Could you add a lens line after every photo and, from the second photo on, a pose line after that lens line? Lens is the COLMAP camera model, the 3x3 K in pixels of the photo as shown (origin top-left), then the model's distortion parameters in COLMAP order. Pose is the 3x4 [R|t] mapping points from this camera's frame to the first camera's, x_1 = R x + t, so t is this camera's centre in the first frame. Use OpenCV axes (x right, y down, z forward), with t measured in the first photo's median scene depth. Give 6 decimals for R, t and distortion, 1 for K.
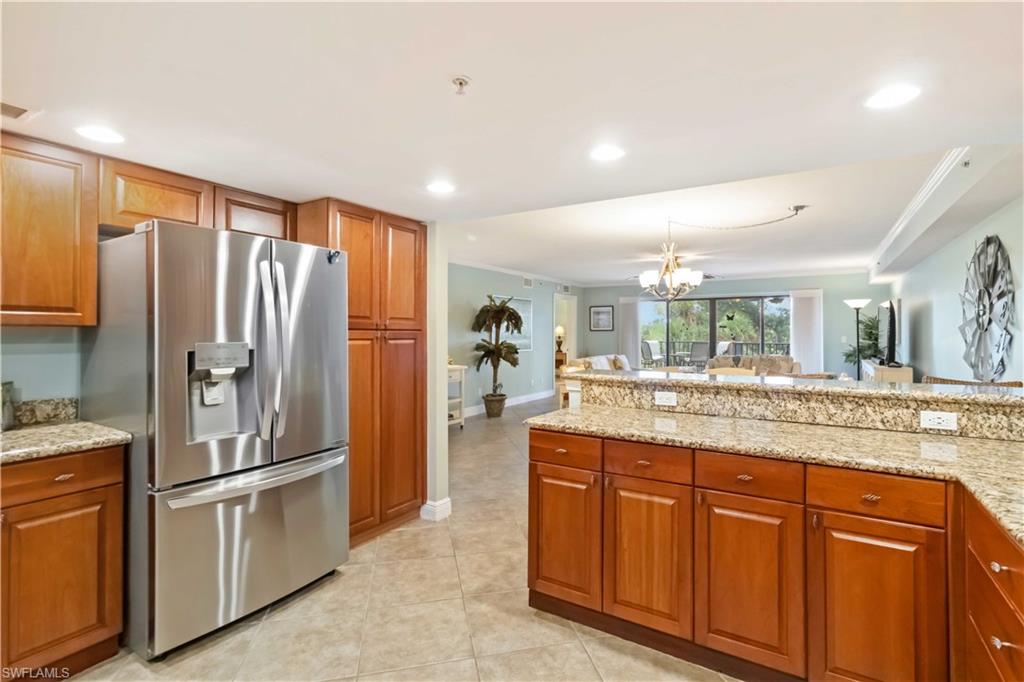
lens RADIAL K [[487.2, 0, 524.6], [0, 487.2, 330.3], [0, 0, 1]] dist [0.002759, 0.000856]
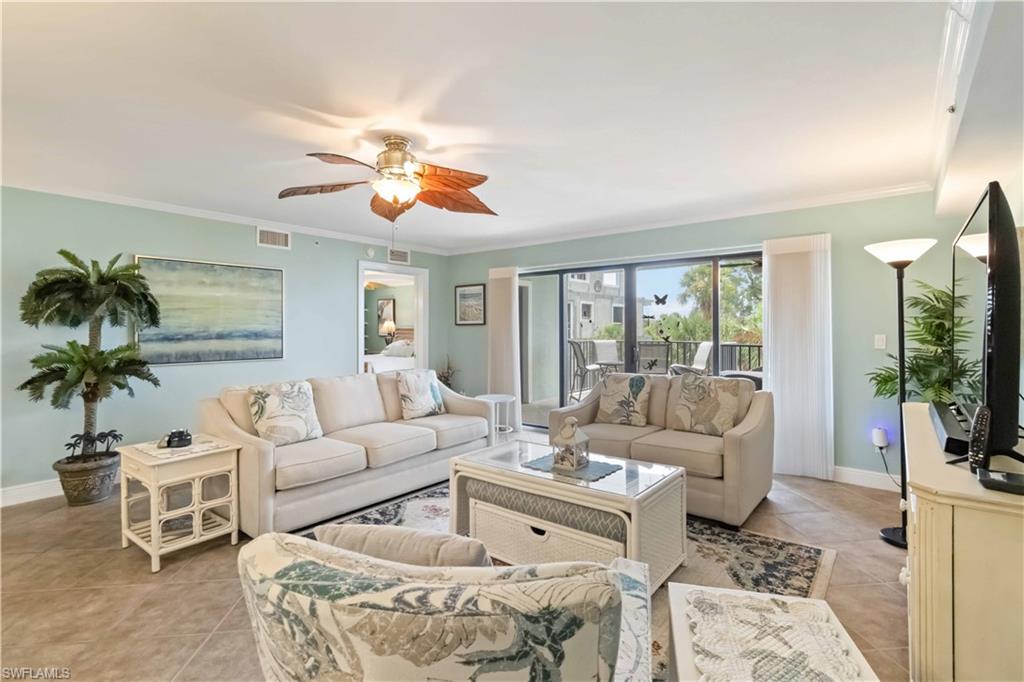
lens RADIAL K [[487.2, 0, 524.6], [0, 487.2, 330.3], [0, 0, 1]] dist [0.002759, 0.000856]
pose [[0.993338, -0.001084, -0.115231, 0.416520], [0.001709, 0.999984, 0.005328, 0.005632], [0.115224, -0.005490, 0.993324, 0.561130]]
